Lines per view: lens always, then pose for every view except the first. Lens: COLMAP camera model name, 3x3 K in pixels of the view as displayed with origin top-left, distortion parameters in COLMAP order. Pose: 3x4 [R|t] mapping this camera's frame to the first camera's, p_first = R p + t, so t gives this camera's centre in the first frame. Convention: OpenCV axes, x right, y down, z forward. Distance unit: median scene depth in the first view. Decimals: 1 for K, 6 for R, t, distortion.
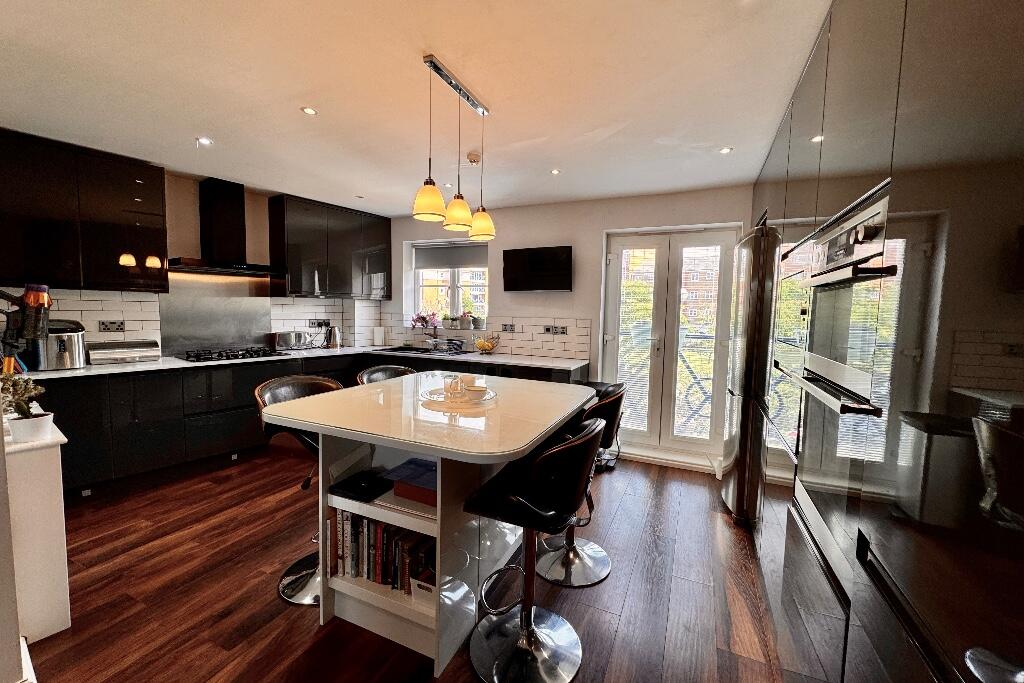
lens RADIAL K [[408.3, 0, 511.2], [0, 408.3, 341.3], [0, 0, 1]] dist [-0.001863, 0.000512]
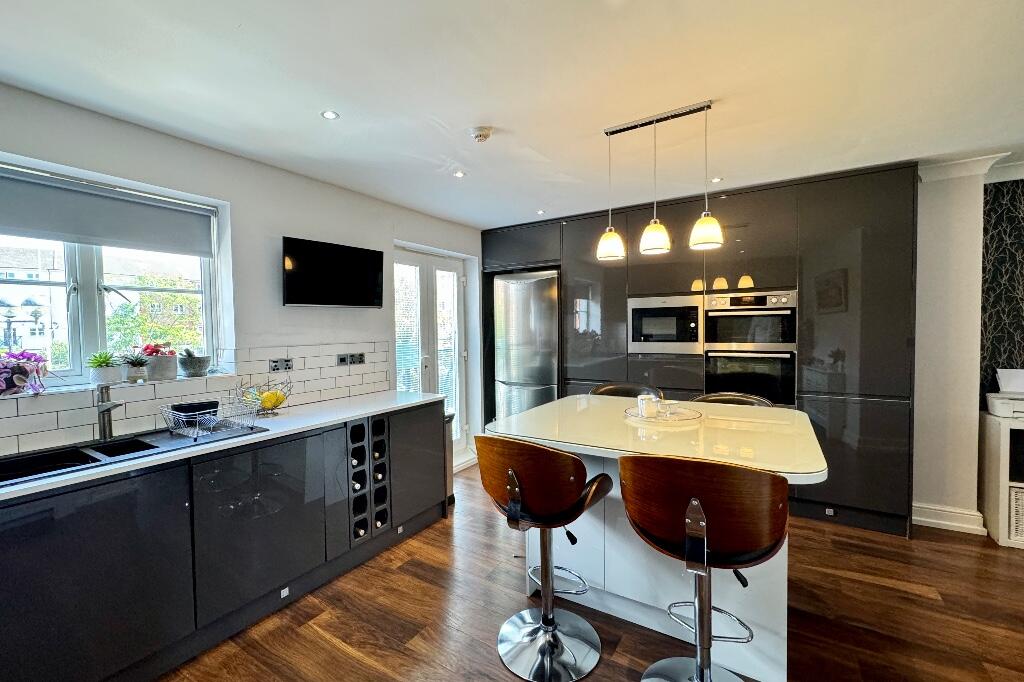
lens RADIAL K [[429.5, 0, 512.0], [0, 429.5, 341.0], [0, 0, 1]] dist [0.001279, 0.000210]
pose [[0.129765, -0.055018, 0.990017, -0.673158], [0.096514, 0.994419, 0.042612, -0.070312], [-0.986836, 0.090021, 0.134351, 0.656935]]
